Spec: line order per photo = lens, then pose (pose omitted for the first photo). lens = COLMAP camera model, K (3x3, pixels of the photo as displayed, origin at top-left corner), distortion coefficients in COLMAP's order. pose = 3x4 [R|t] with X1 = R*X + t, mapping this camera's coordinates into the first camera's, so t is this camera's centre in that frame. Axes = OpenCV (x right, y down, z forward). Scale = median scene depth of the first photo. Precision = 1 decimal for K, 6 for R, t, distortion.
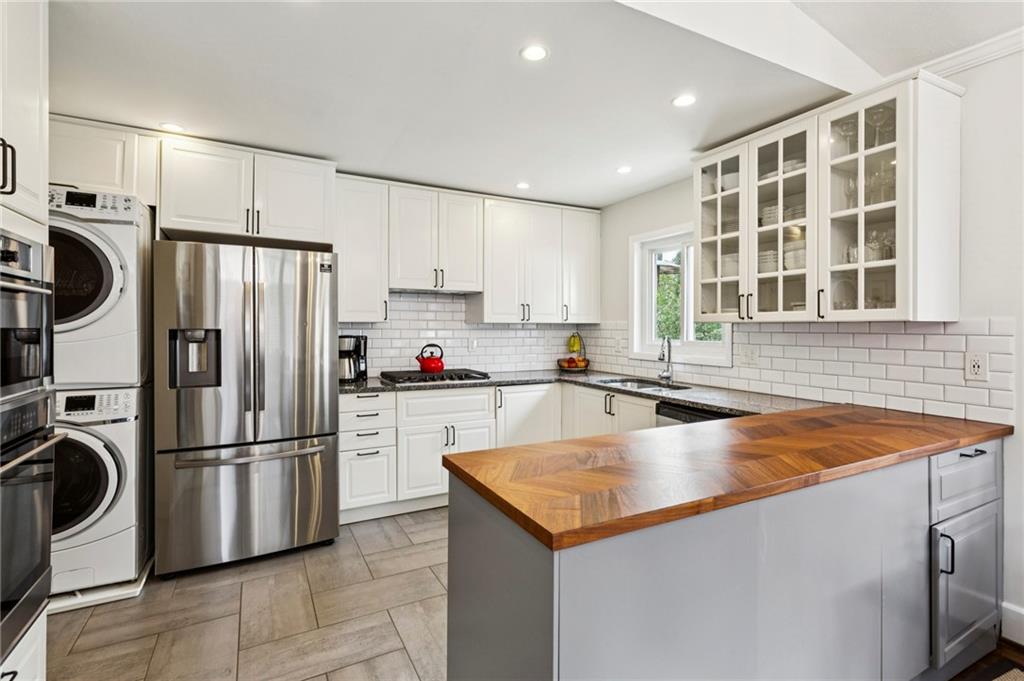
lens RADIAL K [[489.7, 0, 510.9], [0, 489.7, 329.9], [0, 0, 1]] dist [-0.005026, -0.000329]
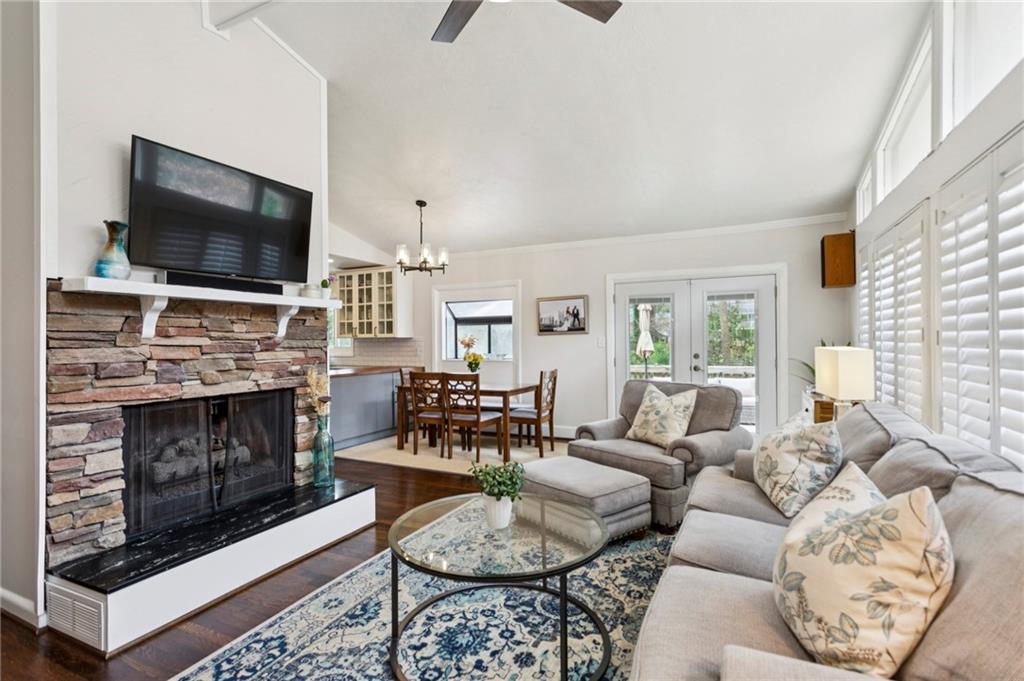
lens RADIAL K [[489.7, 0, 512.1], [0, 489.7, 340.2], [0, 0, 1]] dist [-0.005026, -0.000329]
pose [[0.807513, -0.004336, 0.589834, -0.444003], [0.011735, 0.999893, -0.008715, 0.033560], [-0.589734, 0.013959, 0.807477, -1.827649]]
